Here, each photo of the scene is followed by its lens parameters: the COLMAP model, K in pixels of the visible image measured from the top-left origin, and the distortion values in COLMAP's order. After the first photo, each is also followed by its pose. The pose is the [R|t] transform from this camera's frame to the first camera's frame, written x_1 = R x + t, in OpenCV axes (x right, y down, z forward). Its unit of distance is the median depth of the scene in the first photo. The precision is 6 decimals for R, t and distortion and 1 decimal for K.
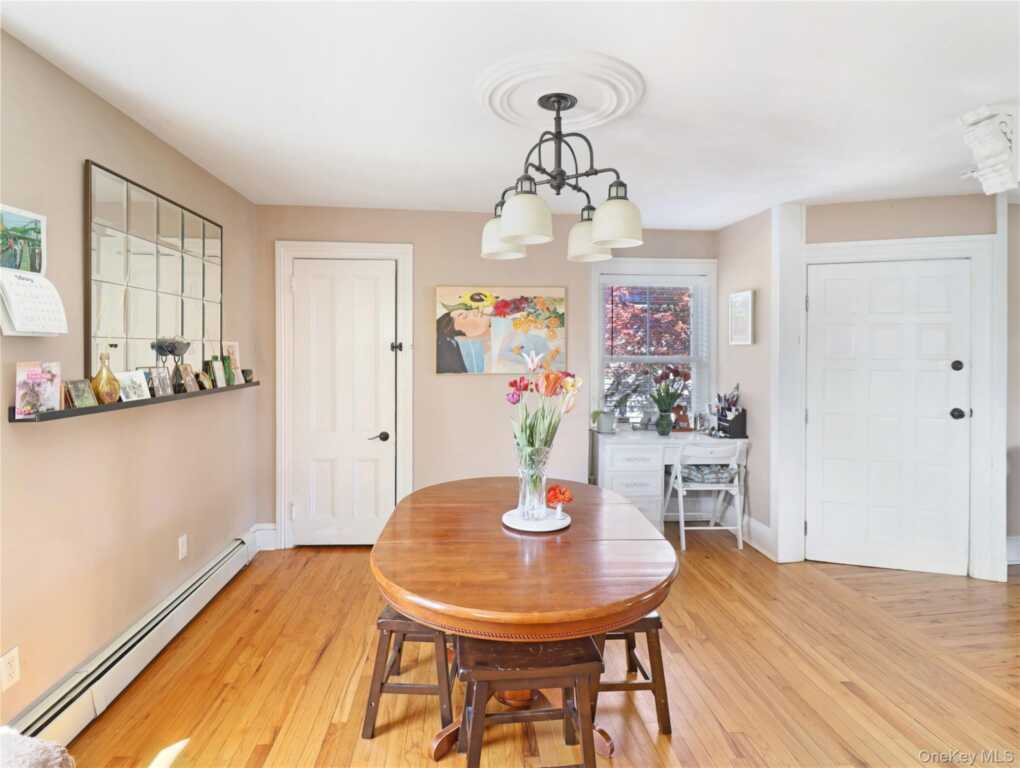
lens RADIAL K [[535.6, 0, 509.7], [0, 535.6, 347.9], [0, 0, 1]] dist [0.005175, -0.018100]
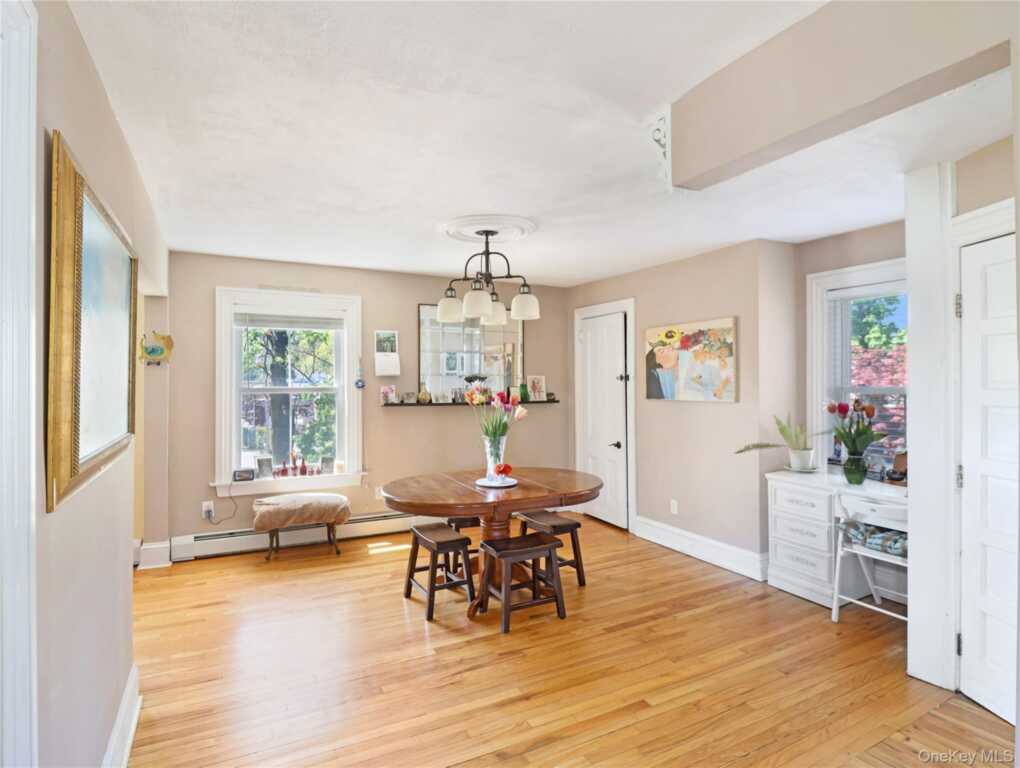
lens RADIAL K [[541.6, 0, 508.3], [0, 541.6, 381.2], [0, 0, 1]] dist [0.001277, -0.022436]
pose [[0.394412, -0.003282, -0.918928, 0.887983], [0.008110, 0.999967, -0.000091, 0.004808], [0.918898, -0.007417, 0.394425, 0.209886]]
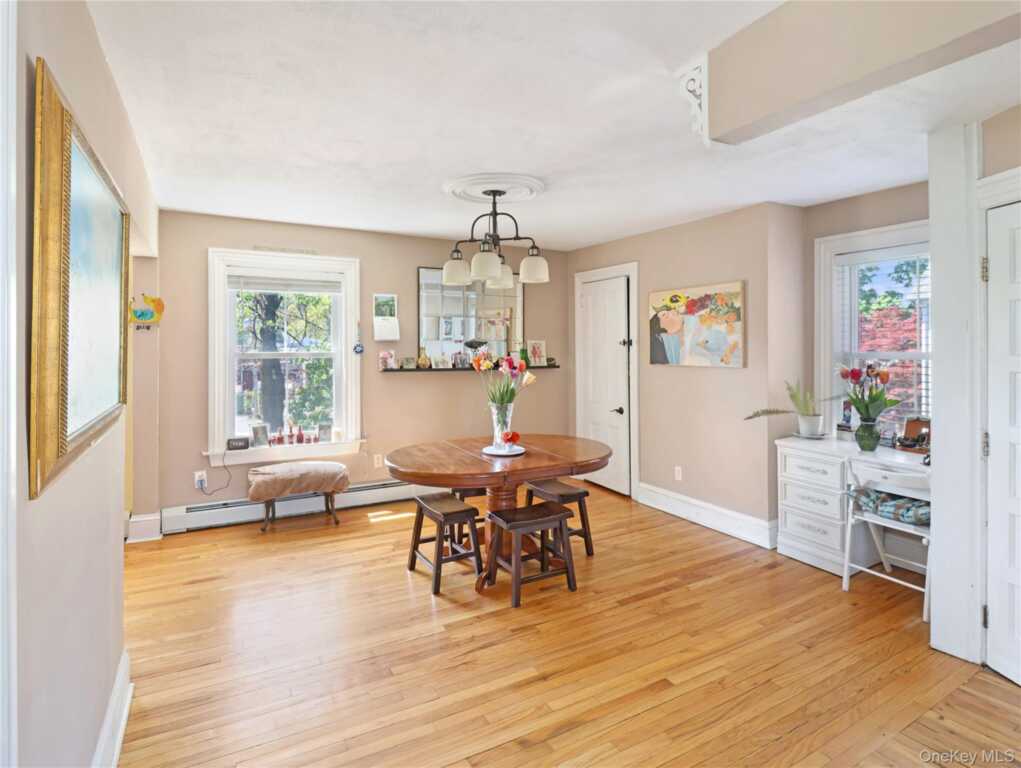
lens RADIAL K [[536.1, 0, 510.2], [0, 536.1, 347.9], [0, 0, 1]] dist [0.005175, -0.018100]
pose [[0.417750, 0.000427, -0.908562, 0.842919], [0.007631, 0.999963, 0.003979, 0.003586], [0.908530, -0.008596, 0.417732, 0.194849]]
